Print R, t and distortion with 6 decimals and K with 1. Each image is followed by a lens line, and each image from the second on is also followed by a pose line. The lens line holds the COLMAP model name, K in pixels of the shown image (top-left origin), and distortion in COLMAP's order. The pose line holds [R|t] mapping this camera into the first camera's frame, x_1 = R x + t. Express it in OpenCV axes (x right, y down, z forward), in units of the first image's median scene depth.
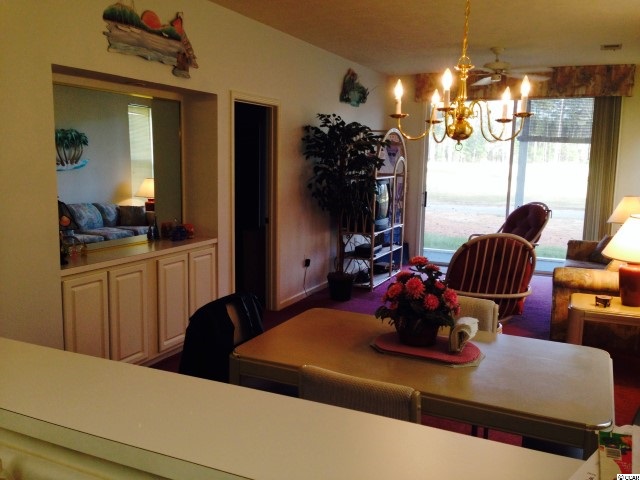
lens RADIAL K [[584.4, 0, 319.5], [0, 584.4, 240.6], [0, 0, 1]] dist [0.035719, 0.000000]
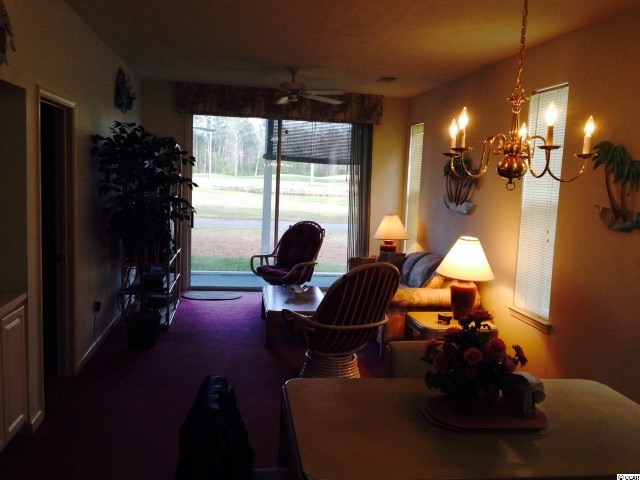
lens RADIAL K [[584.4, 0, 322.3], [0, 584.4, 237.9], [0, 0, 1]] dist [0.035719, 0.000000]
pose [[0.835536, -0.042646, 0.547779, -0.204413], [0.053196, 0.998578, -0.003400, -0.037322], [-0.546855, 0.031981, 0.836616, 0.163572]]
